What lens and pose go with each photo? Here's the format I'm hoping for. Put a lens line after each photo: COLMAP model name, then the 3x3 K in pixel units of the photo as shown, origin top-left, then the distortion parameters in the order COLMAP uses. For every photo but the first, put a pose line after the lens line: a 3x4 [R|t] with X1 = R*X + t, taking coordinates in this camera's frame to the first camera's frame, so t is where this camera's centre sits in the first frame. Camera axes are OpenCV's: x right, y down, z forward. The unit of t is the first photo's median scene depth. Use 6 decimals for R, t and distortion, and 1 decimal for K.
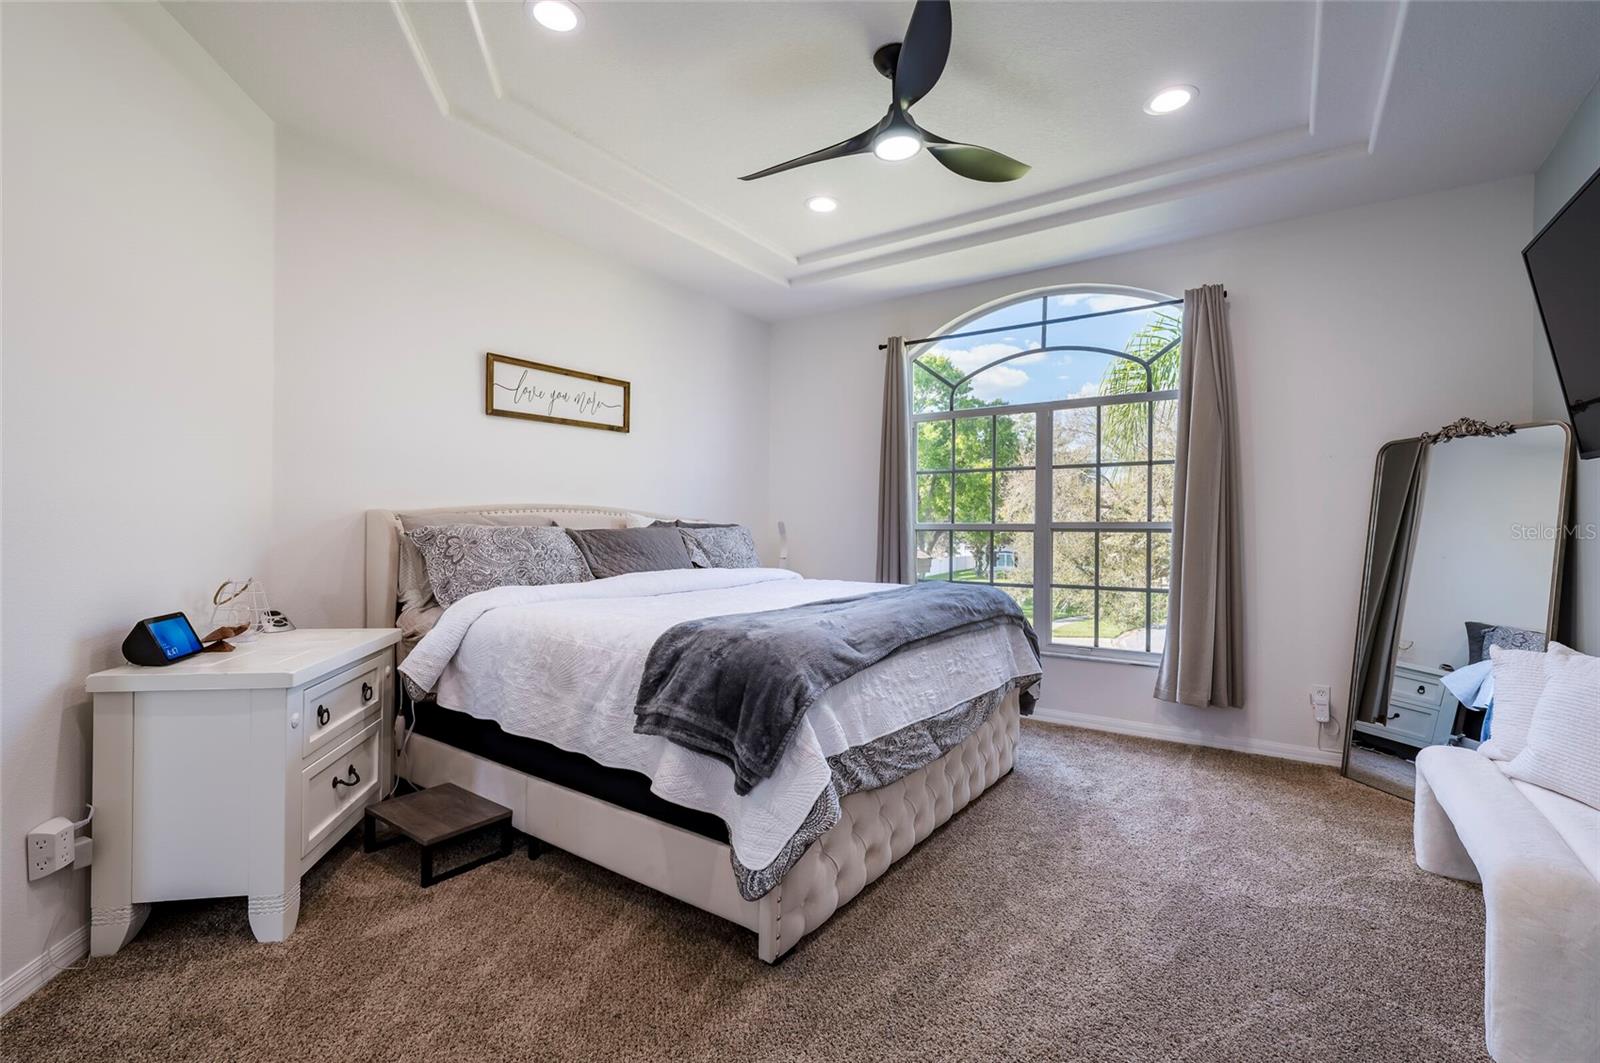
lens RADIAL K [[719.7, 0, 801.5], [0, 719.7, 529.7], [0, 0, 1]] dist [0.001796, -0.000294]
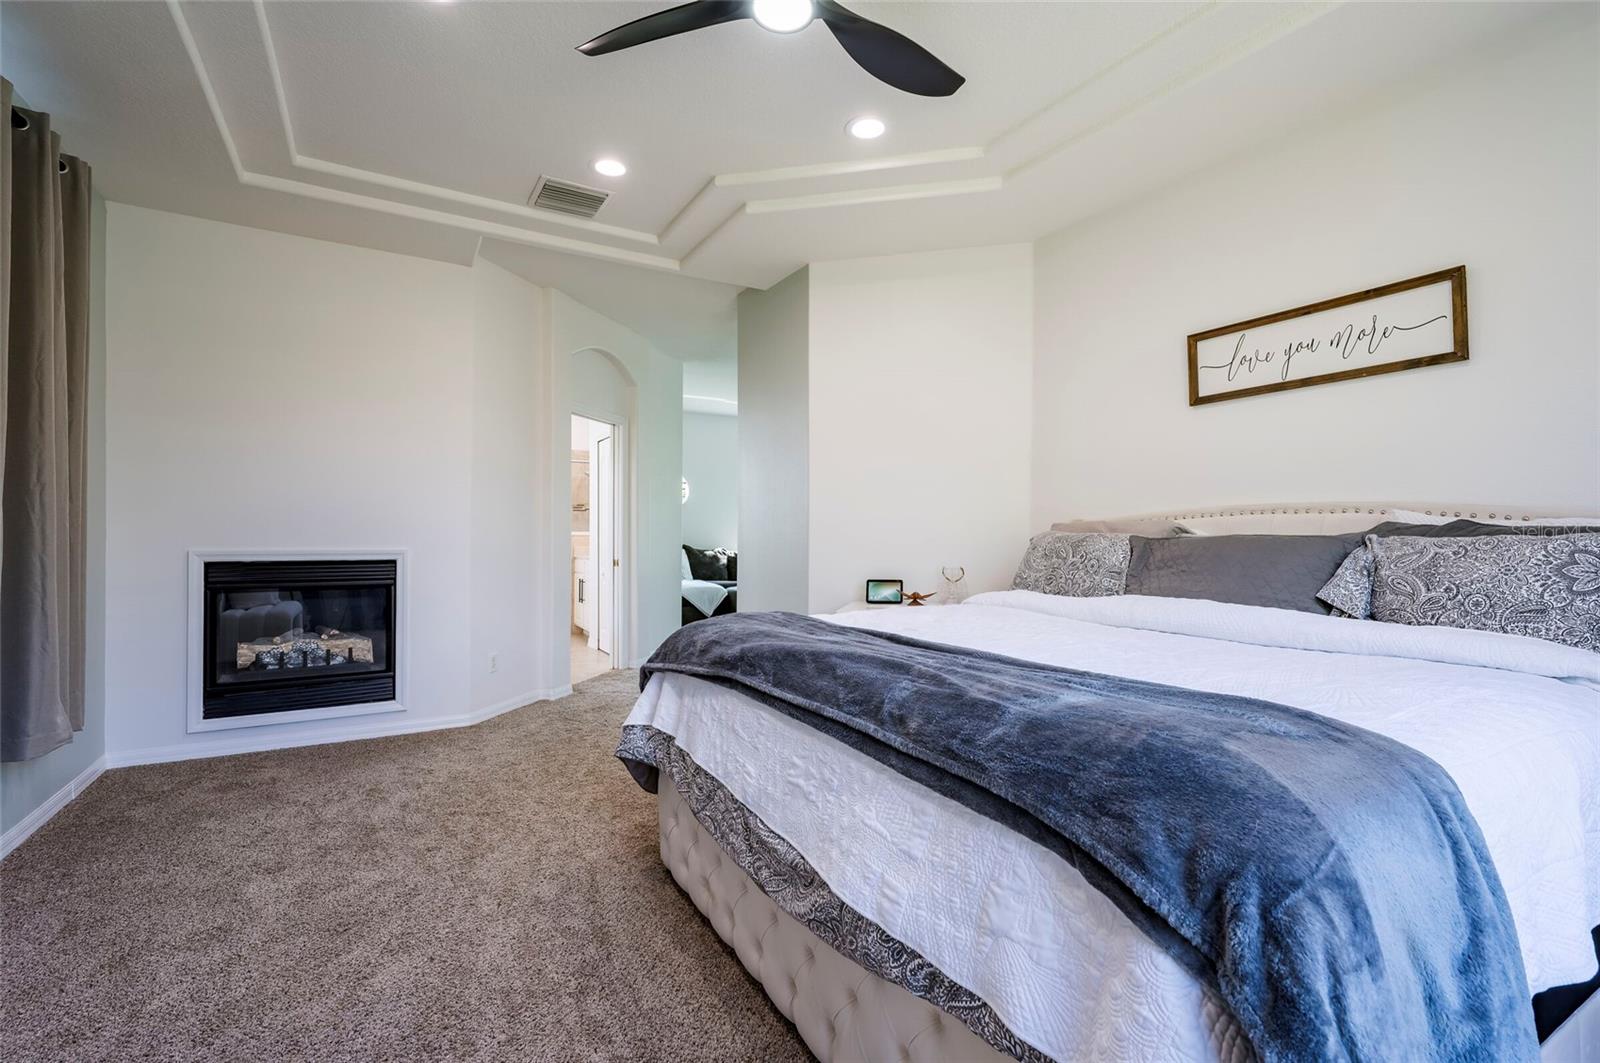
lens RADIAL K [[719.7, 0, 801.5], [0, 719.7, 529.7], [0, 0, 1]] dist [0.001796, -0.000294]
pose [[-0.438902, -0.001272, -0.898534, 0.522124], [-0.004215, 0.999991, 0.000643, -0.006836], [0.898525, 0.004070, -0.438904, 0.894695]]
